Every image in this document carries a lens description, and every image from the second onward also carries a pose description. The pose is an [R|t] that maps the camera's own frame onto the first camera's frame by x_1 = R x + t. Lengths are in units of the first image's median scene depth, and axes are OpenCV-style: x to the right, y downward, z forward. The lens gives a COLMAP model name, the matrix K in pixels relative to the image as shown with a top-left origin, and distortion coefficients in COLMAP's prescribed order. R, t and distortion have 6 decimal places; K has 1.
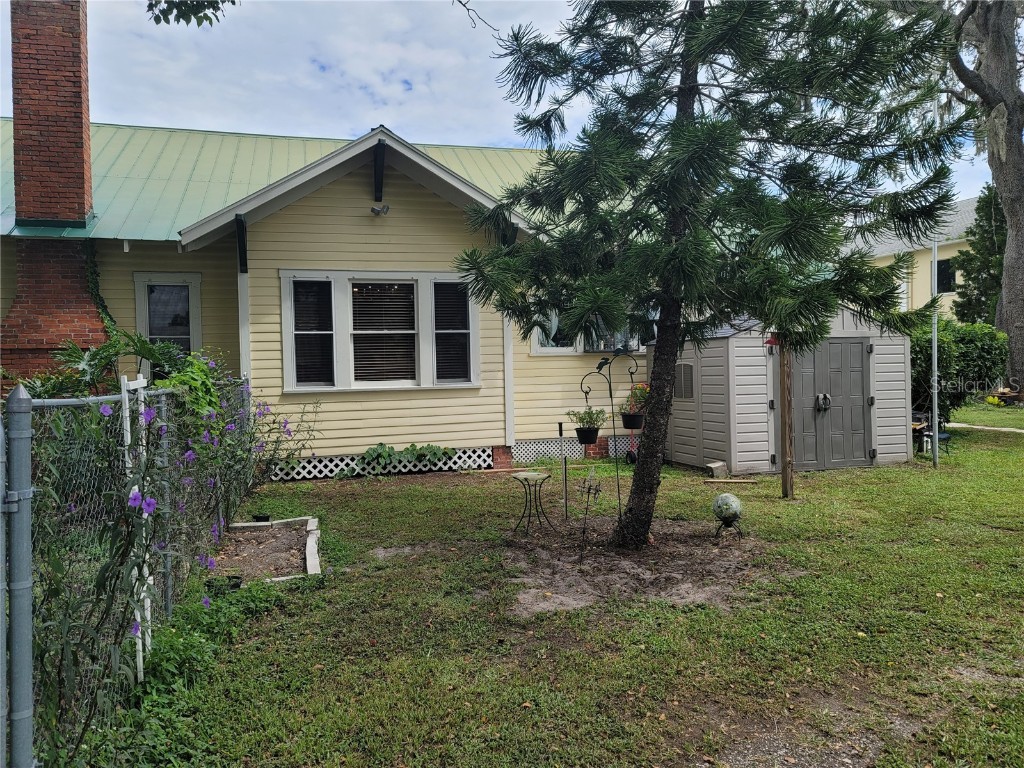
lens RADIAL K [[745.1, 0, 518.1], [0, 745.1, 377.8], [0, 0, 1]] dist [0.047609, -0.033183]
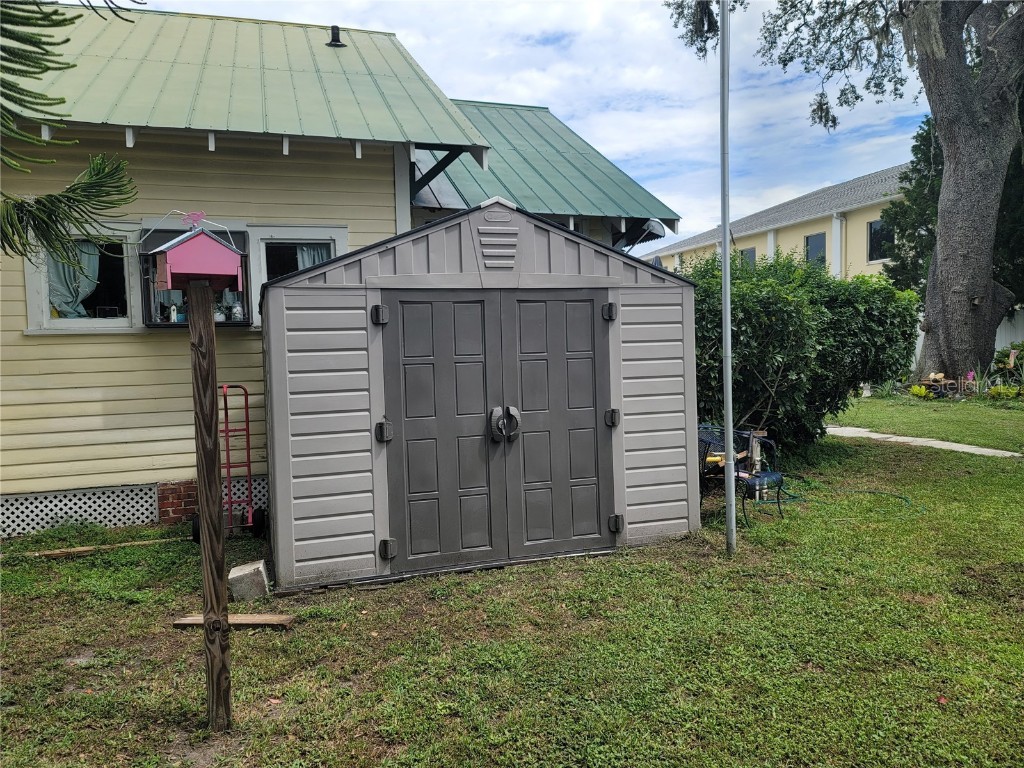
lens RADIAL K [[745.1, 0, 505.9], [0, 745.1, 391.3], [0, 0, 1]] dist [0.047609, -0.033183]
pose [[0.999612, -0.013361, 0.024429, 0.314366], [0.012402, 0.999163, 0.038992, -0.005664], [-0.024929, -0.038673, 0.998941, 0.415036]]
